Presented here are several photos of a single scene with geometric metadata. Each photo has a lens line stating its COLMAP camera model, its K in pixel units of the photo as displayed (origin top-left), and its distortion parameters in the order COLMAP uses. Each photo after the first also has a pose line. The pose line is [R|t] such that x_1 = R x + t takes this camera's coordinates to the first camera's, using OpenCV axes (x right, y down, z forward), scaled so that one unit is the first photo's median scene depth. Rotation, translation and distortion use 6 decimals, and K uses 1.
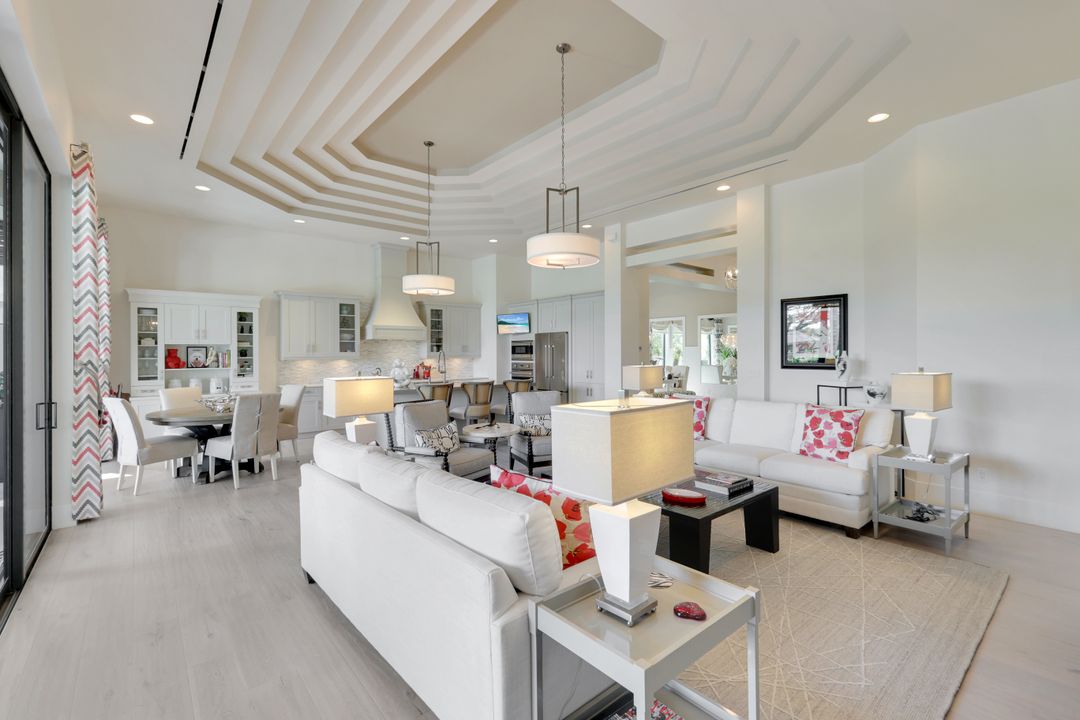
lens RADIAL K [[478.7, 0, 541.5], [0, 478.7, 353.1], [0, 0, 1]] dist [-0.000670, 0.000129]
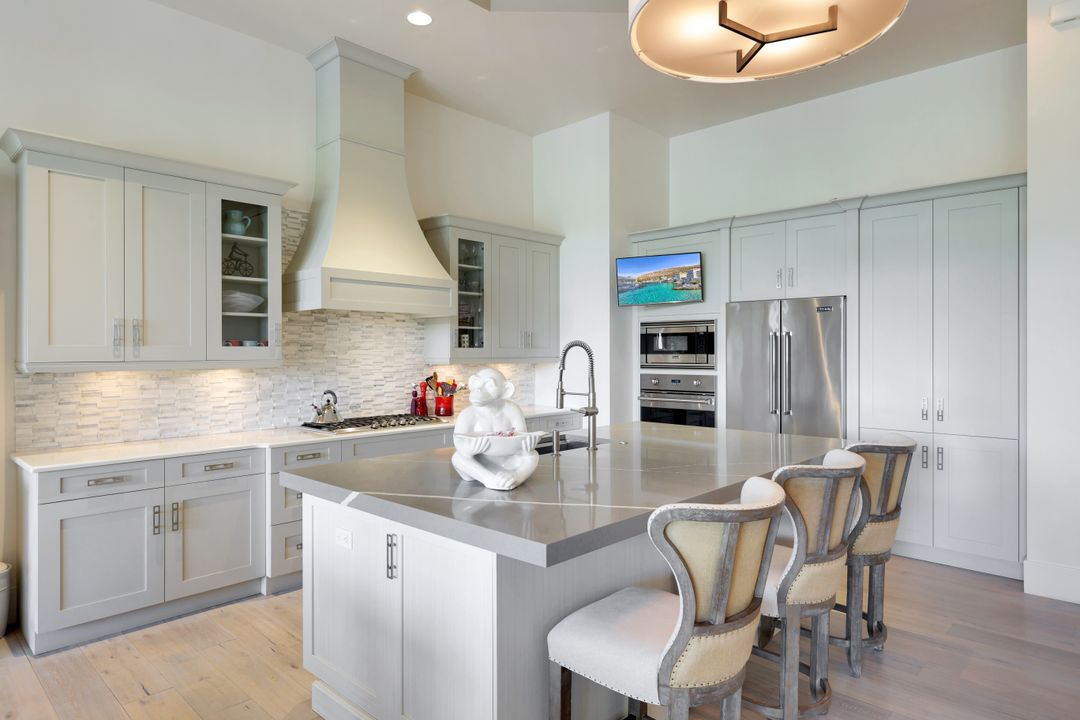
lens RADIAL K [[637.1, 0, 536.4], [0, 637.1, 349.2], [0, 0, 1]] dist [0.003182, 0.002926]
pose [[0.995108, 0.003251, 0.098738, -0.244258], [-0.002758, 0.999983, -0.005129, 0.001621], [-0.098753, 0.004831, 0.995100, 0.530123]]
